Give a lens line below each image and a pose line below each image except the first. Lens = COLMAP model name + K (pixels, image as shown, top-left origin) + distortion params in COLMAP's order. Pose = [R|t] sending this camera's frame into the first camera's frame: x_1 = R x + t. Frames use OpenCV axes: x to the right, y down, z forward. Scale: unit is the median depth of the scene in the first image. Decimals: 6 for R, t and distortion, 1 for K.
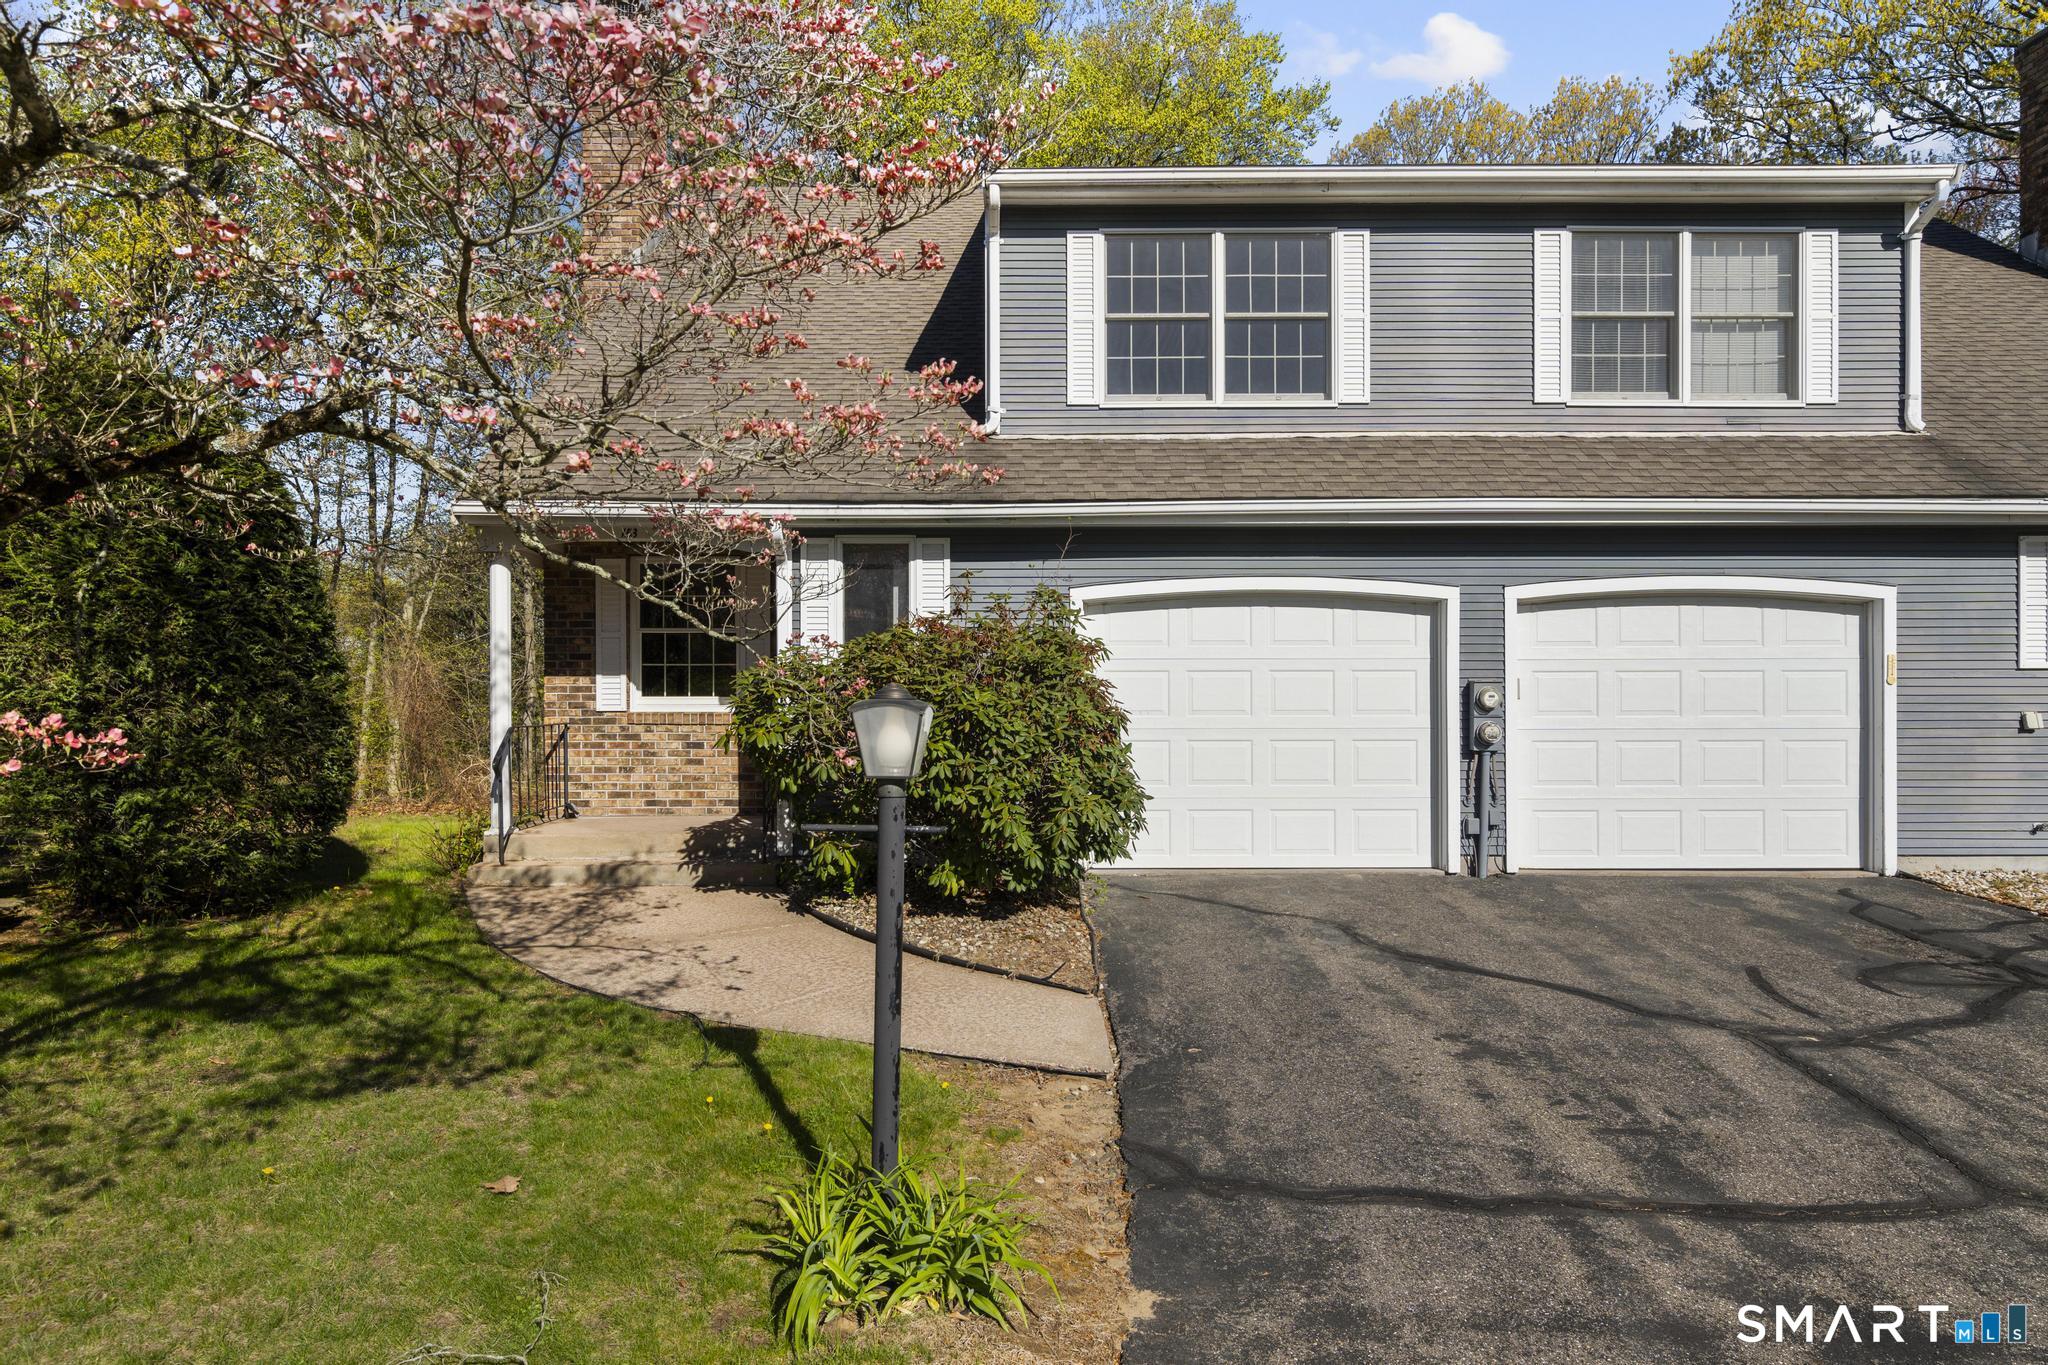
lens RADIAL K [[1223.3, 0, 1024.0], [0, 1223.3, 682.5], [0, 0, 1]] dist [0.018008, 0.000820]
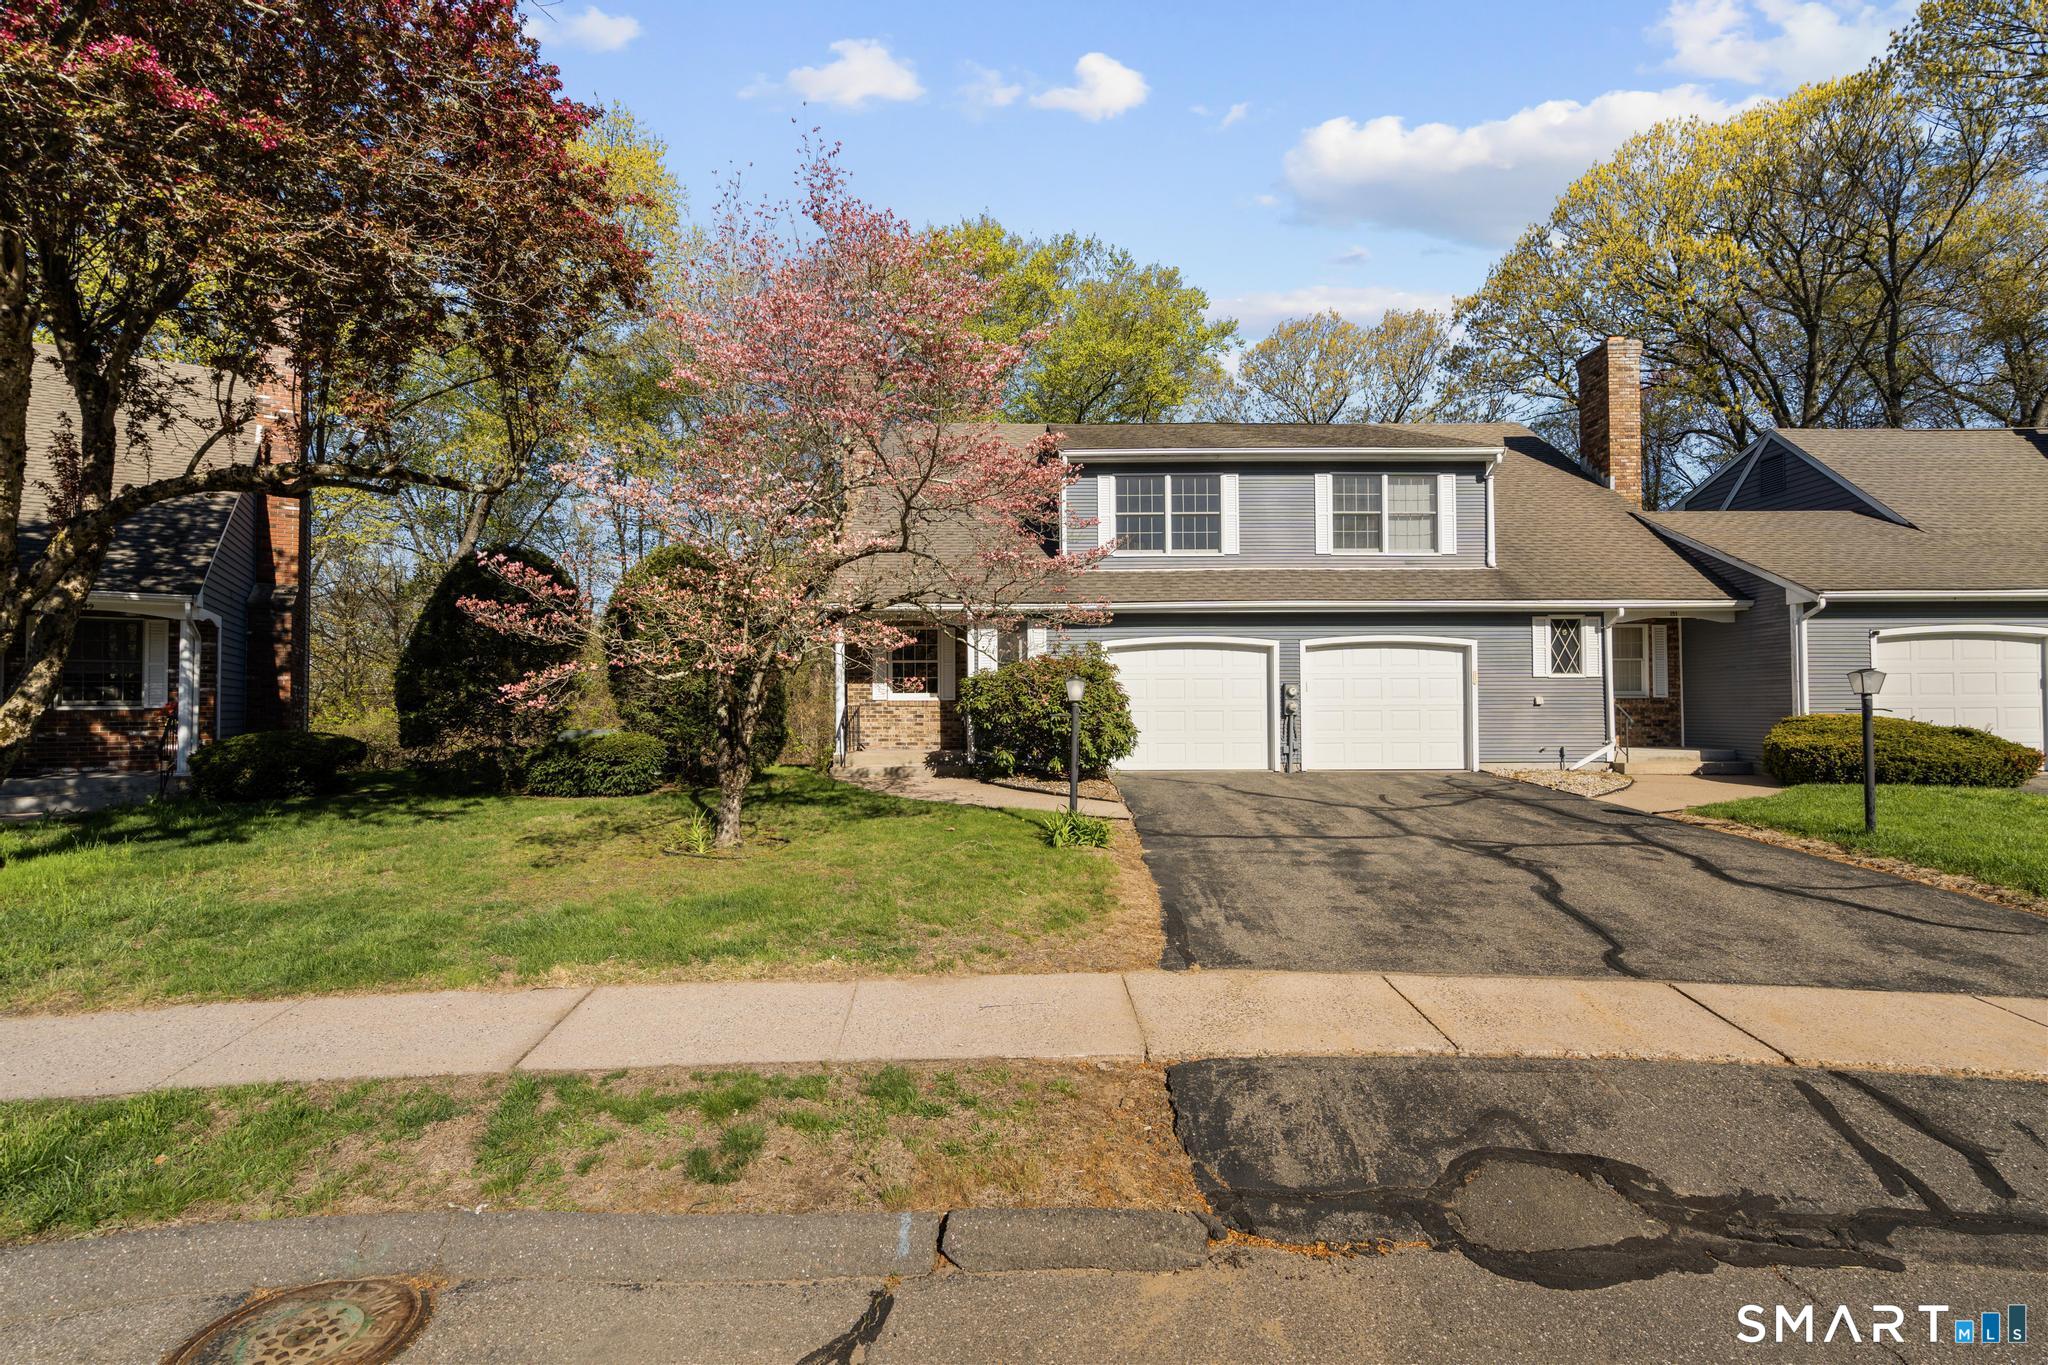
lens RADIAL K [[917.5, 0, 1022.4], [0, 917.5, 686.2], [0, 0, 1]] dist [-0.009882, 0.005465]
pose [[0.999986, -0.003046, -0.004421, -0.090452], [0.002969, 0.999846, -0.017285, 0.029095], [0.004473, 0.017272, 0.999841, -0.600596]]
